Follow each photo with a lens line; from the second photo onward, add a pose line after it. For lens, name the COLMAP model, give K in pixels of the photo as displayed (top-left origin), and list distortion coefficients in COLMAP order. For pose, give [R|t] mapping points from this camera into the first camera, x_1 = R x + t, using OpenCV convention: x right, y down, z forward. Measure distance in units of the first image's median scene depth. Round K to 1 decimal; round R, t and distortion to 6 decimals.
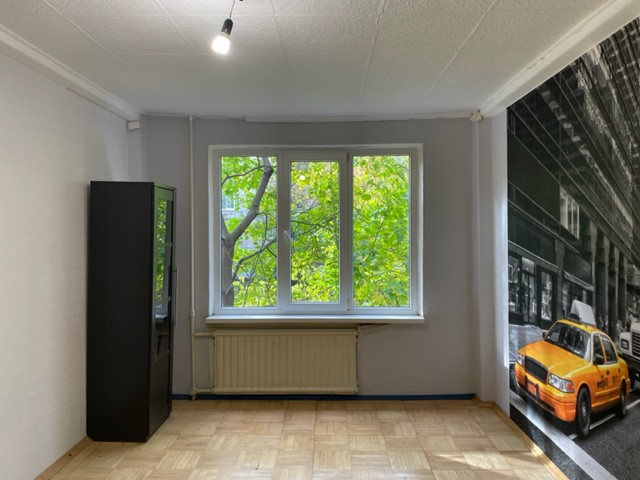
lens RADIAL K [[482.1, 0, 316.6], [0, 482.1, 232.1], [0, 0, 1]] dist [0.061933, -0.081018]
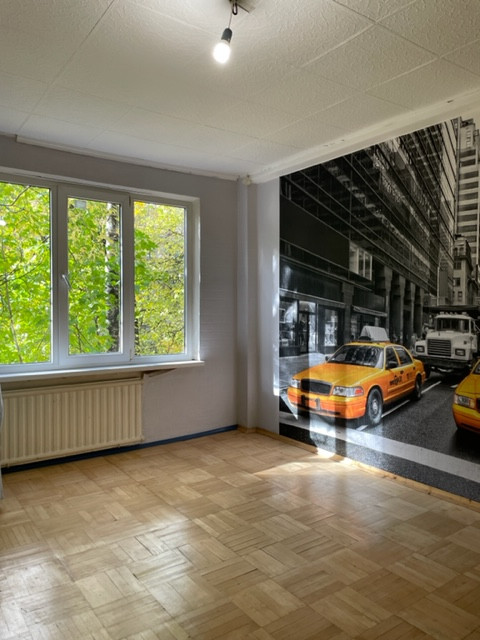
lens RADIAL K [[482.1, 0, 245.2], [0, 482.1, 316.7], [0, 0, 1]] dist [0.061933, -0.081018]
pose [[0.800177, -0.008780, 0.599700, -0.498534], [-0.003347, 0.999812, 0.019104, 0.082378], [-0.599755, -0.017294, 0.799997, 0.120013]]
